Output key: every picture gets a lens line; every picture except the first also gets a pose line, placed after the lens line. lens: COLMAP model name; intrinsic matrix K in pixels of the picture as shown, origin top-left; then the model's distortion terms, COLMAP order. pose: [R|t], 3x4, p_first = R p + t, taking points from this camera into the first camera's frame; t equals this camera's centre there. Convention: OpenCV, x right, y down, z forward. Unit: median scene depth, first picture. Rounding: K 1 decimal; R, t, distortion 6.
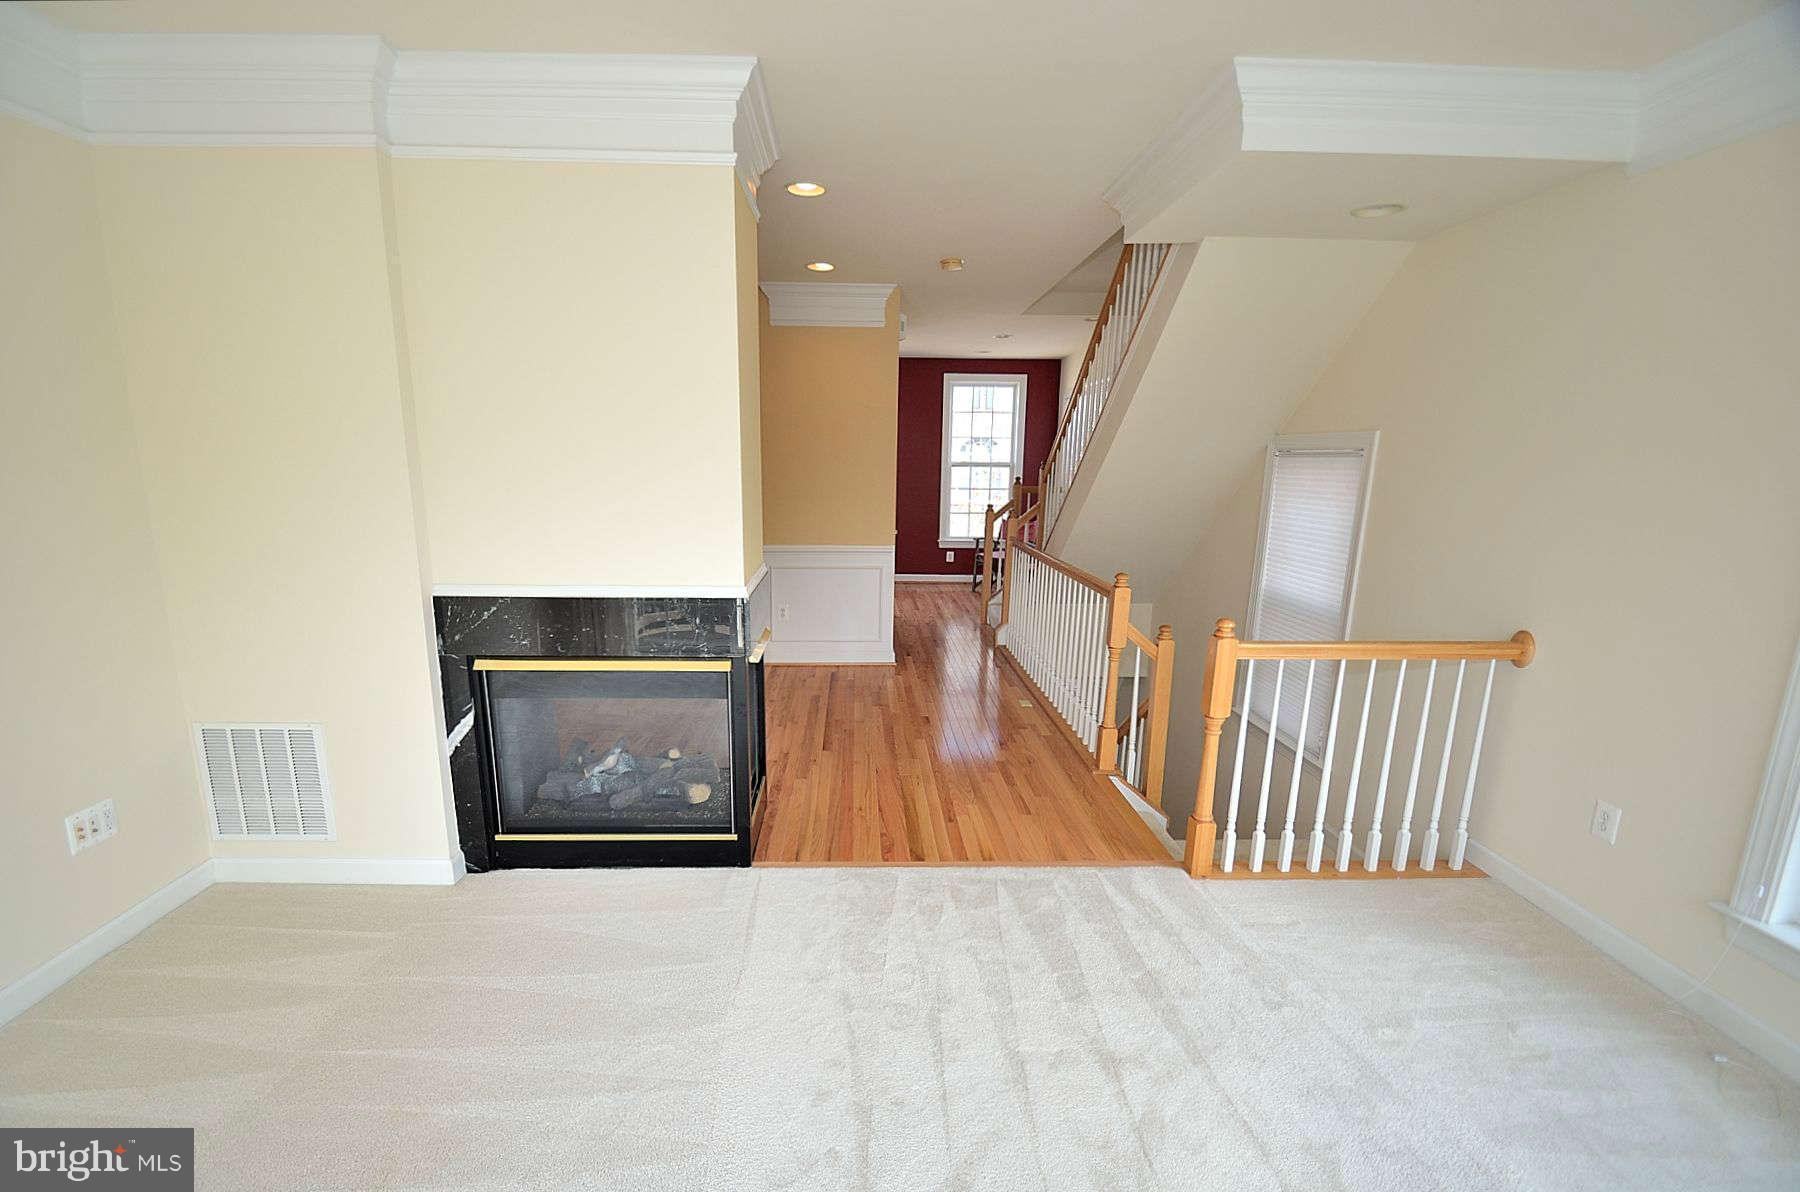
lens RADIAL K [[786.7, 0, 864.4], [0, 786.7, 635.6], [0, 0, 1]] dist [0.020533, -0.022381]
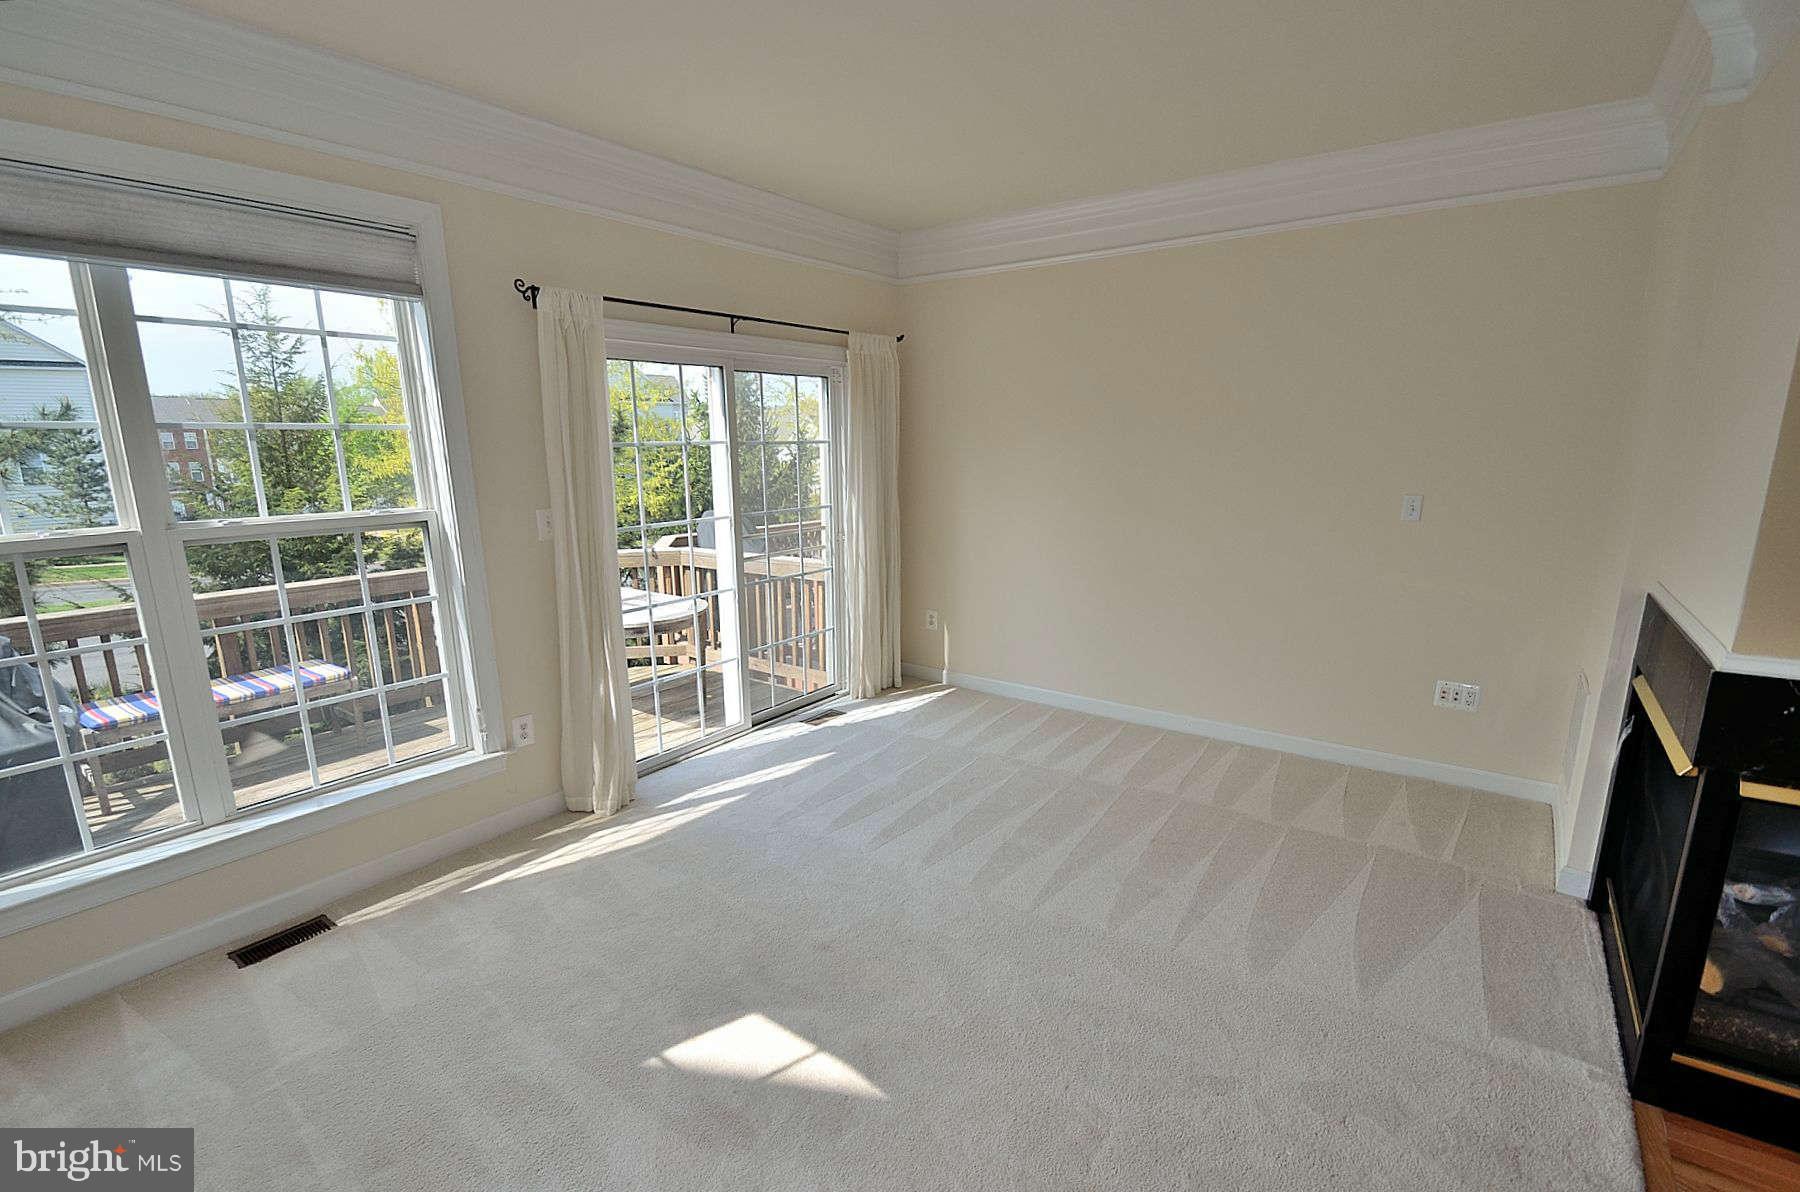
lens RADIAL K [[824.7, 0, 906.1], [0, 824.7, 632.3], [0, 0, 1]] dist [0.001786, -0.000079]
pose [[-0.594100, 0.174530, -0.785229, 0.673351], [-0.174619, 0.924917, 0.337693, -0.171892], [0.785209, 0.337739, -0.519017, 0.805563]]
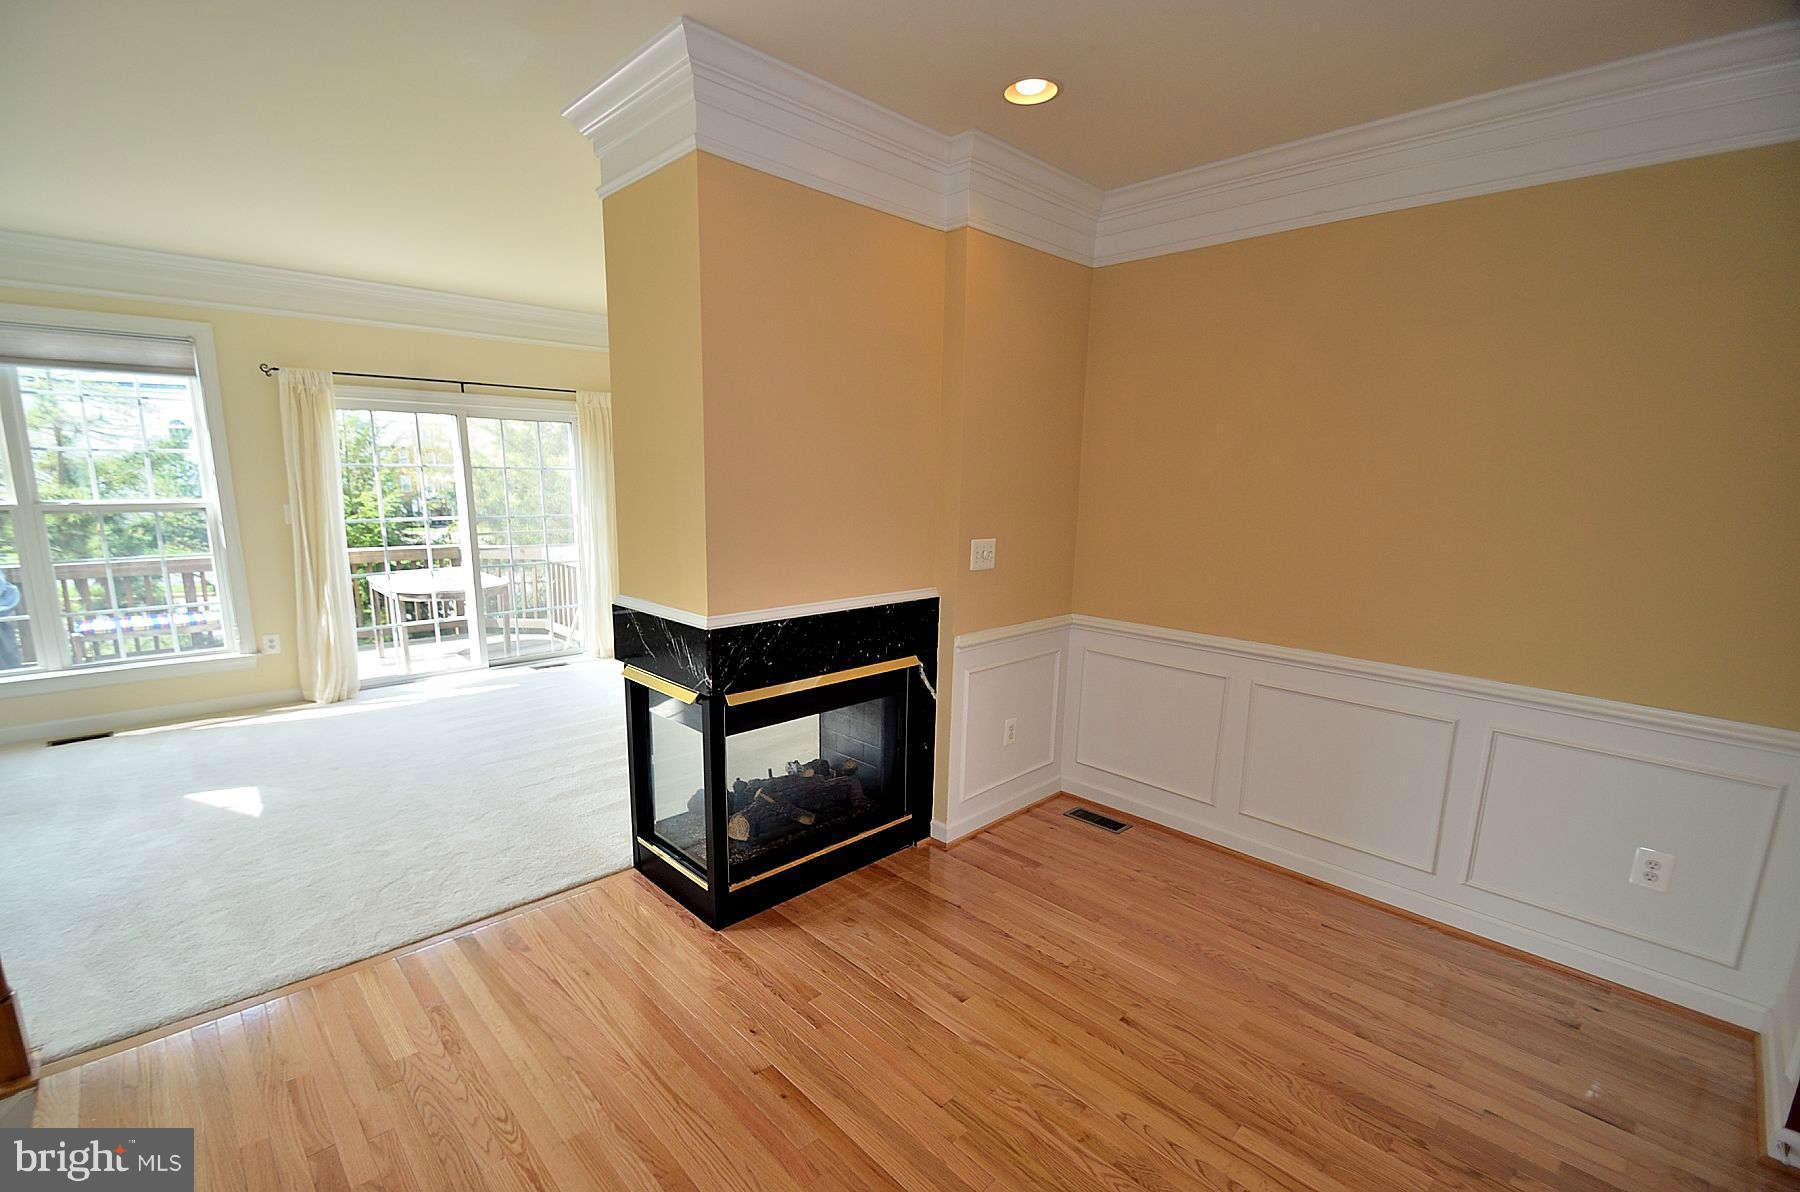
lens RADIAL K [[824.7, 0, 906.1], [0, 824.7, 632.3], [0, 0, 1]] dist [0.001786, -0.000079]
pose [[-0.736672, 0.104214, -0.668172, 0.300902], [-0.174858, 0.925099, 0.337071, -0.438979], [0.653253, 0.365146, -0.663272, 1.926321]]
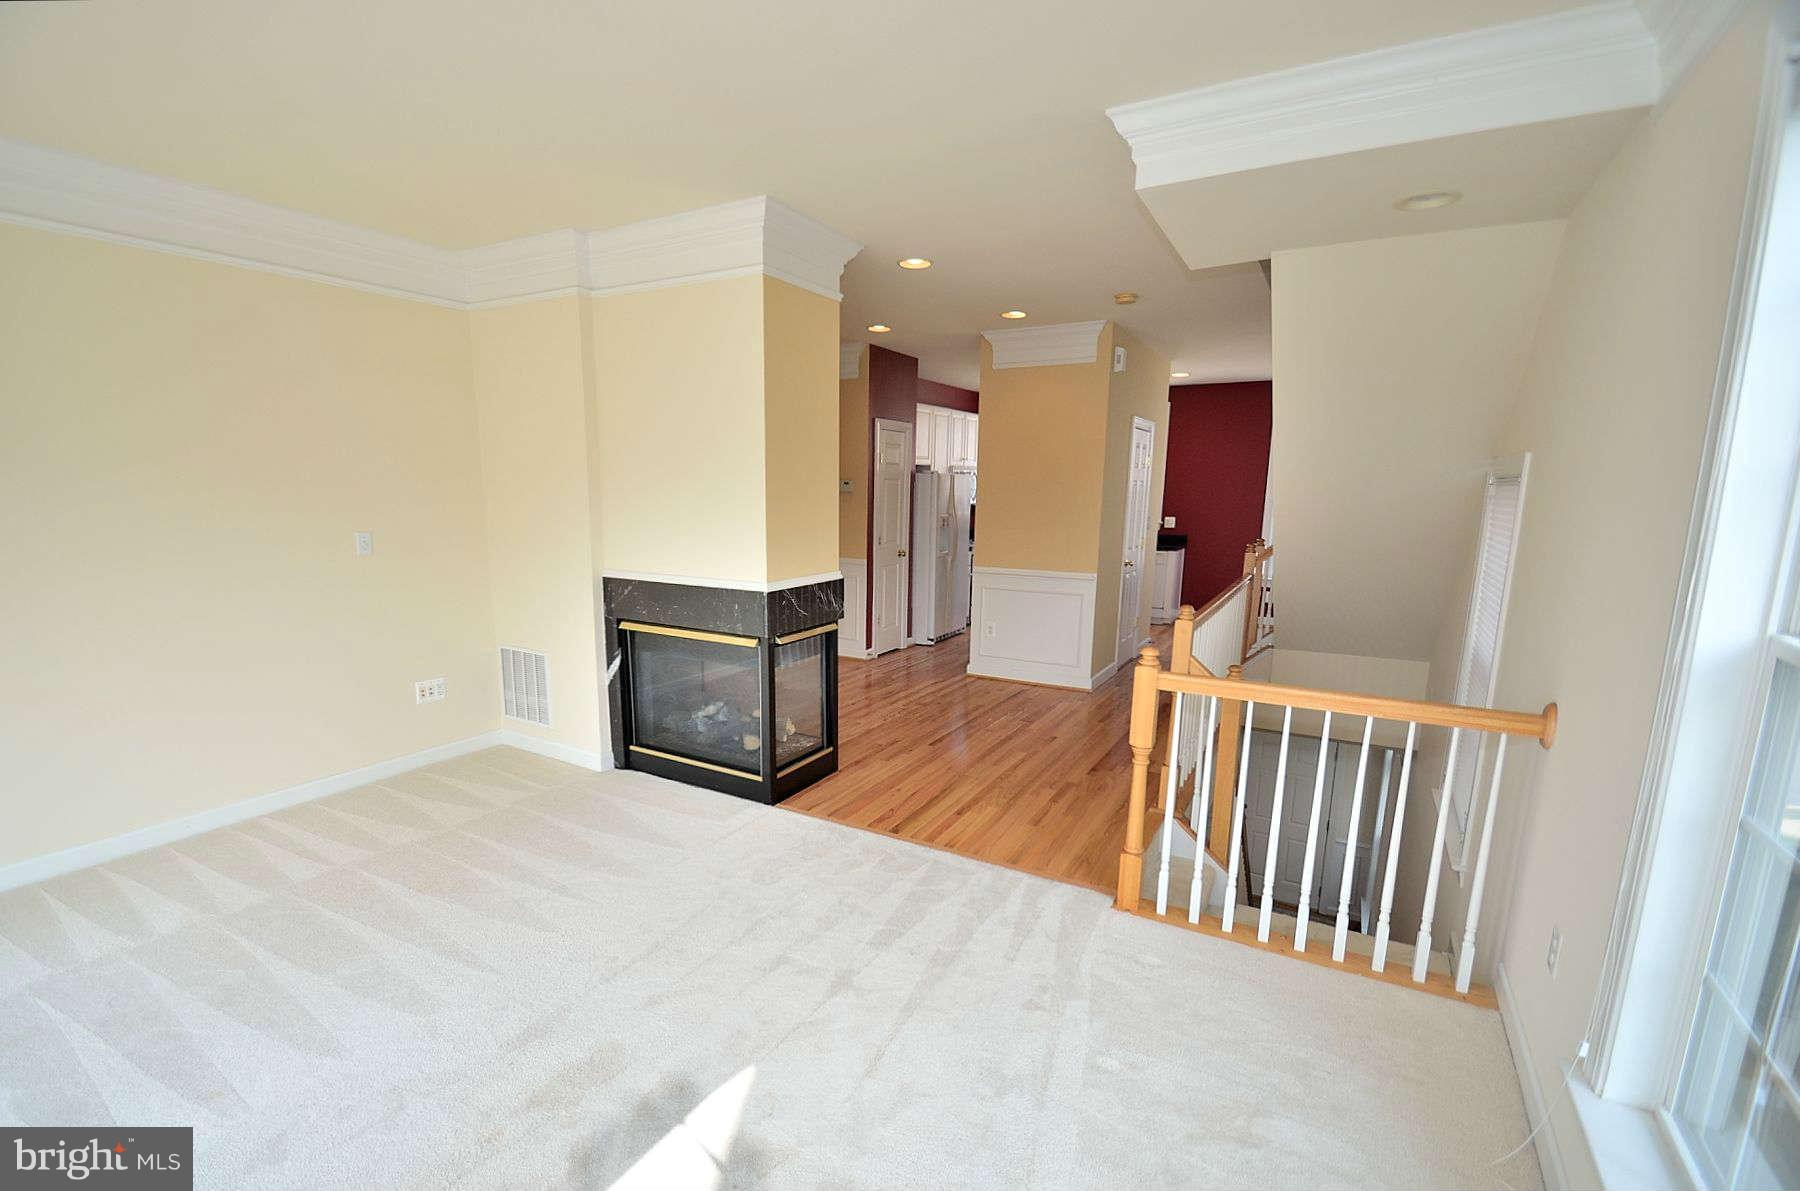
lens RADIAL K [[786.7, 0, 864.4], [0, 786.7, 635.1], [0, 0, 1]] dist [0.020533, -0.022381]
pose [[0.849464, 0.096233, -0.518796, 0.645734], [-0.117170, 0.993082, -0.007642, 0.013606], [0.514472, 0.067279, 0.854864, -0.026033]]
